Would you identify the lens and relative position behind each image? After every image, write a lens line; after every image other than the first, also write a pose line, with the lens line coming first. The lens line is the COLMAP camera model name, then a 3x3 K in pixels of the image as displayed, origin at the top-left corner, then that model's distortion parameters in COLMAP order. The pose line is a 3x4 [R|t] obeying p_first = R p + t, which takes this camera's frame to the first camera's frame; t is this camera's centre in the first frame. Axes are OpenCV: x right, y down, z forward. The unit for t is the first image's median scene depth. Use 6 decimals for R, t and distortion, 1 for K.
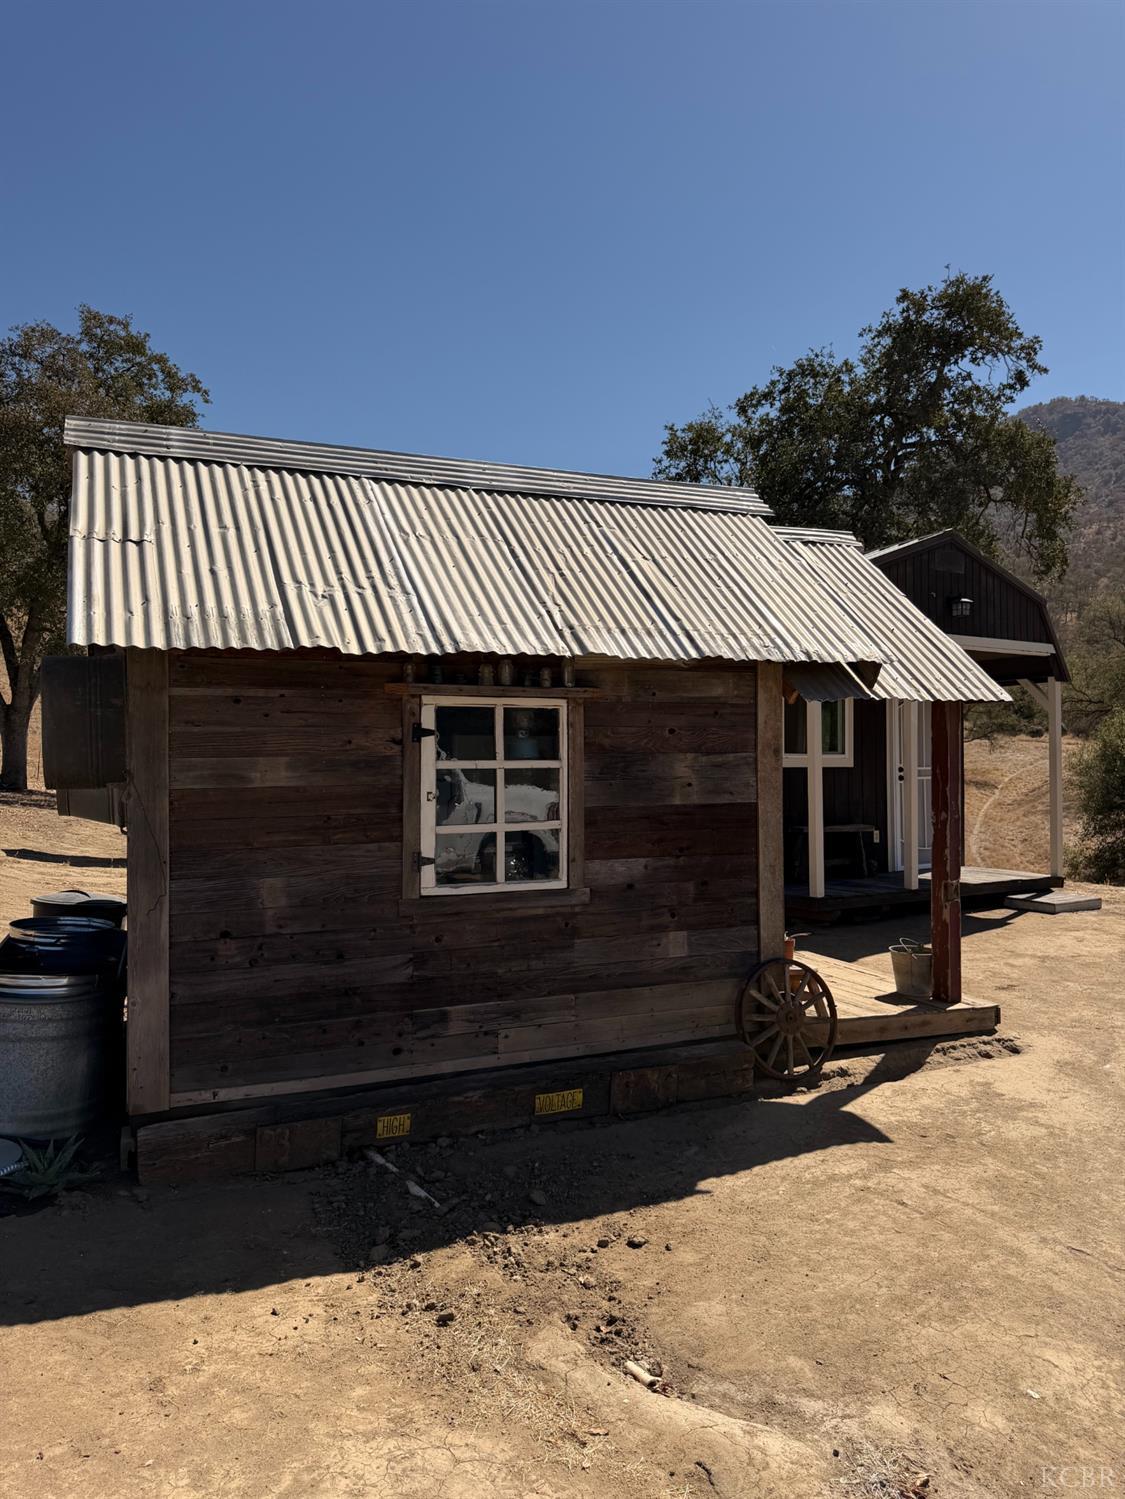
lens RADIAL K [[1065.9, 0, 552.7], [0, 1065.9, 742.9], [0, 0, 1]] dist [0.039217, -0.049442]
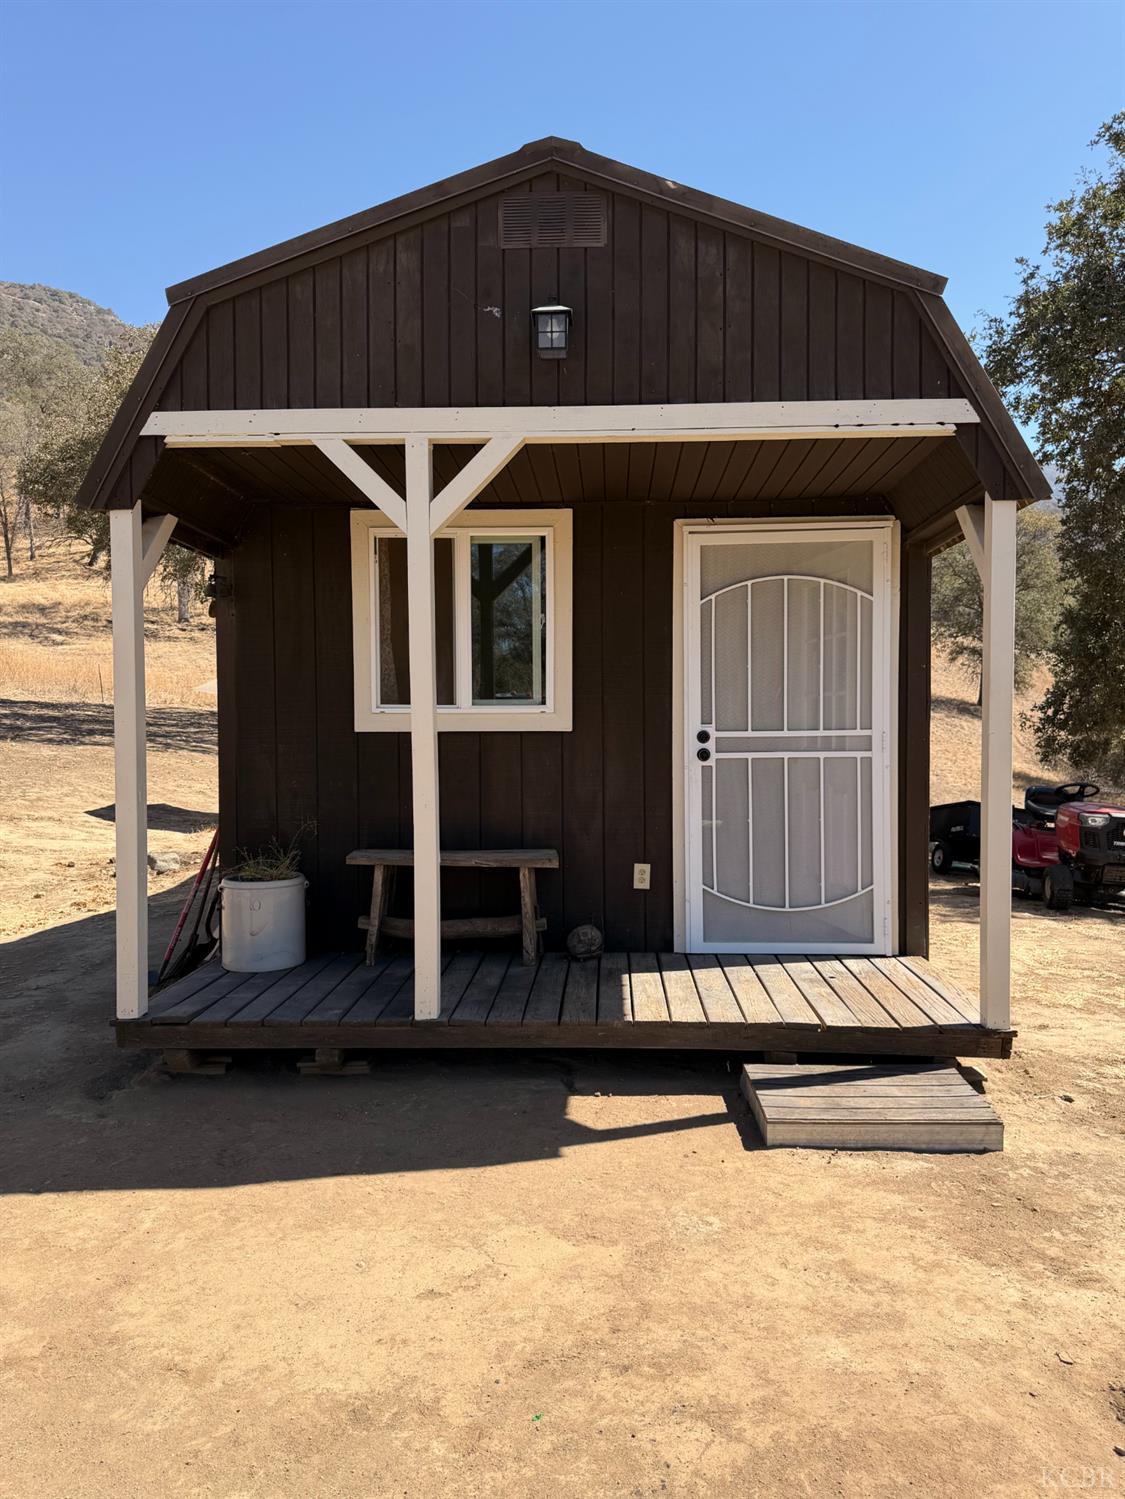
lens RADIAL K [[1065.9, 0, 563.4], [0, 1065.9, 748.4], [0, 0, 1]] dist [0.039217, -0.049442]
pose [[0.823893, 0.017217, -0.566483, 1.138524], [0.013816, 0.998631, 0.050445, 0.013283], [0.566577, -0.049388, 0.822528, 1.246328]]
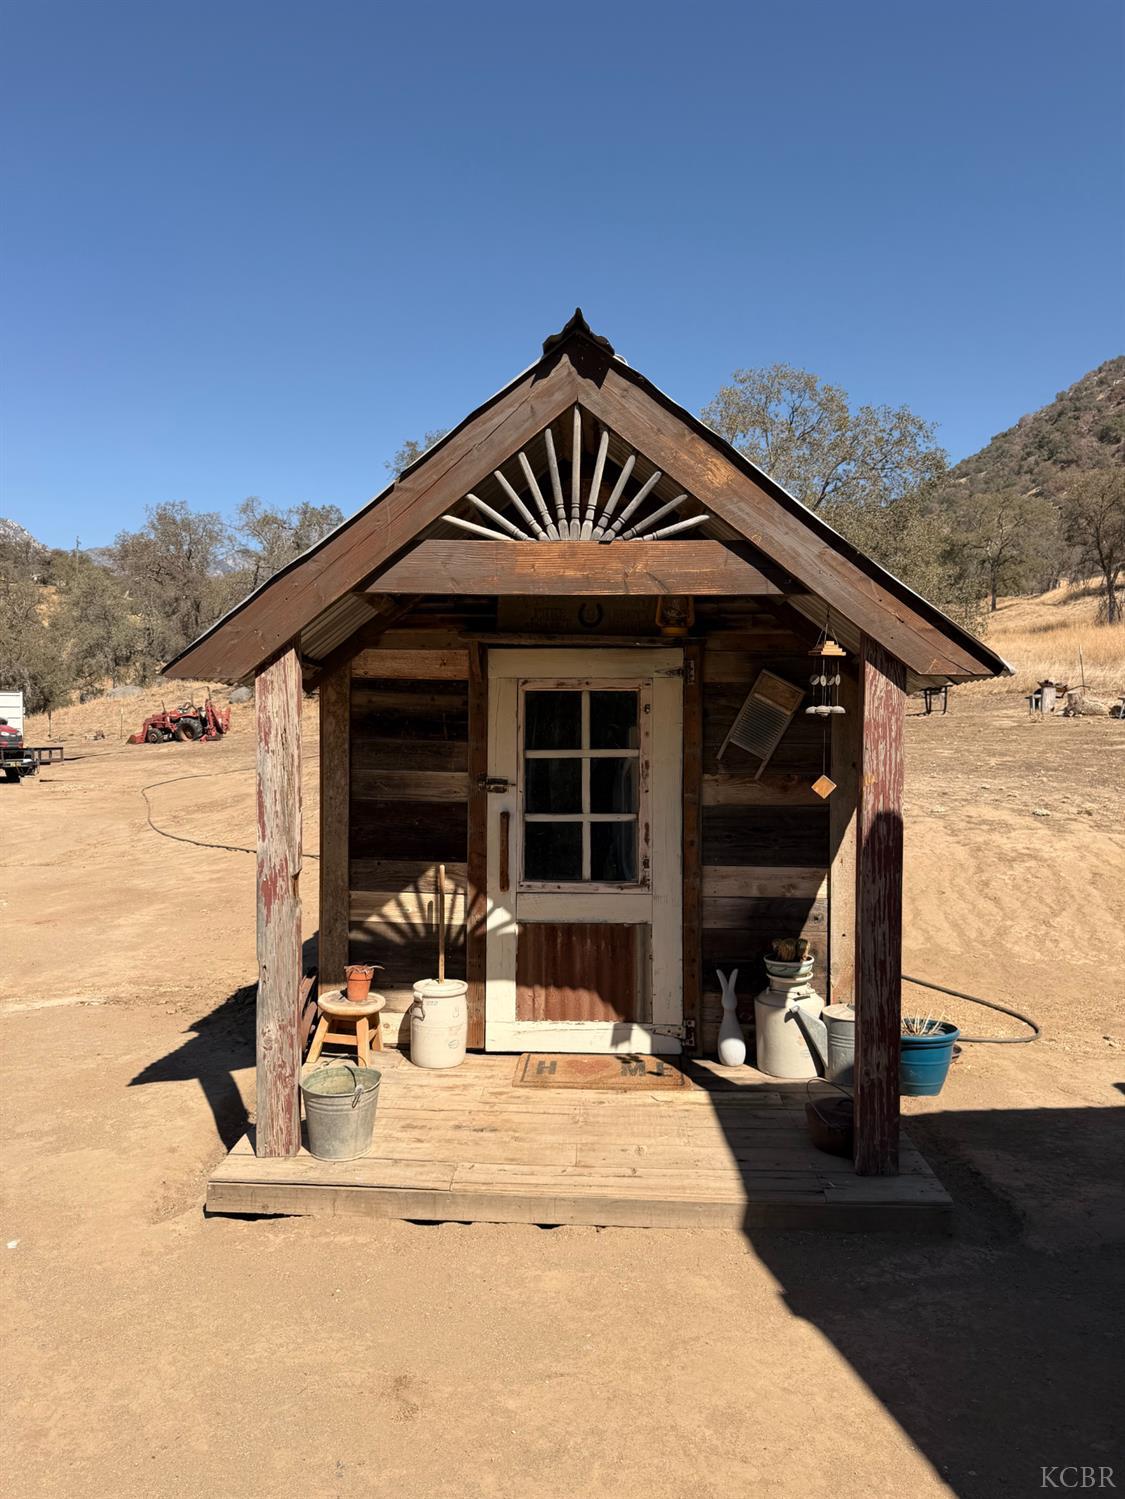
lens RADIAL K [[1065.9, 0, 551.1], [0, 1065.9, 743.3], [0, 0, 1]] dist [0.039217, -0.049442]
pose [[-0.425711, 0.014845, -0.904737, 0.986251], [0.007311, 0.999889, 0.012967, -0.004098], [0.904830, -0.001095, -0.425773, 1.617142]]
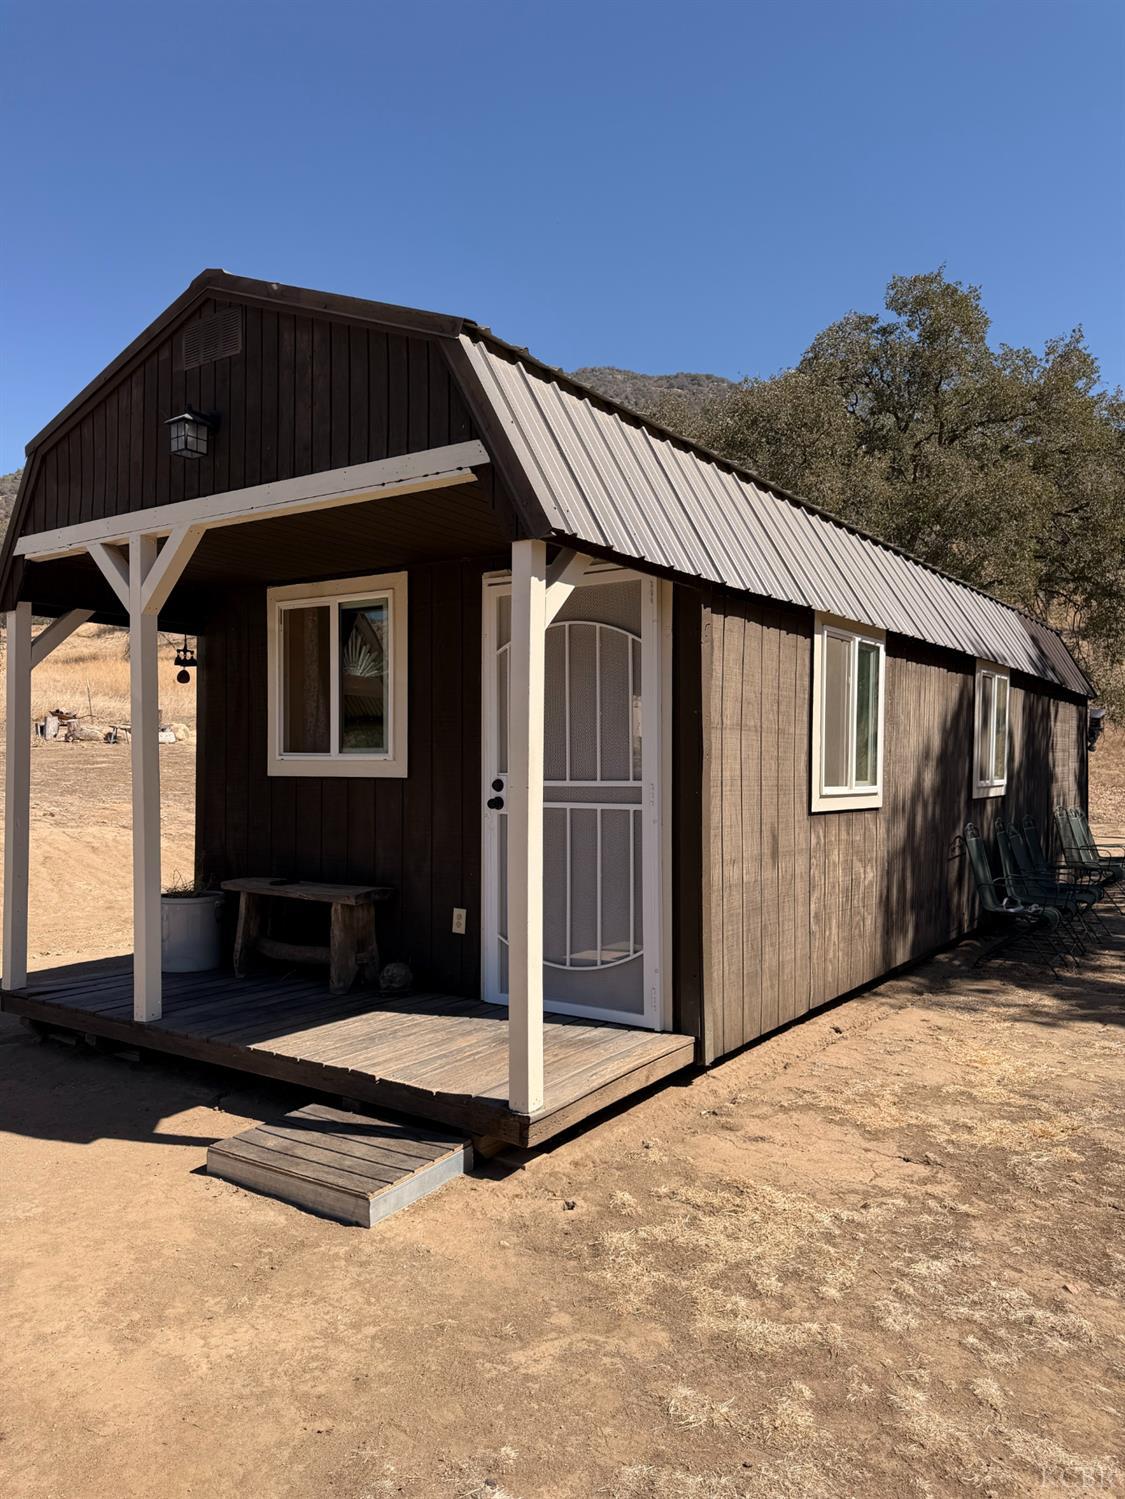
lens RADIAL K [[1065.9, 0, 569.1], [0, 1065.9, 745.5], [0, 0, 1]] dist [0.039217, -0.049442]
pose [[0.398035, -0.007246, -0.917342, 1.616761], [0.019731, 0.999805, 0.000664, 0.017567], [0.917158, -0.018364, 0.398100, 1.794972]]
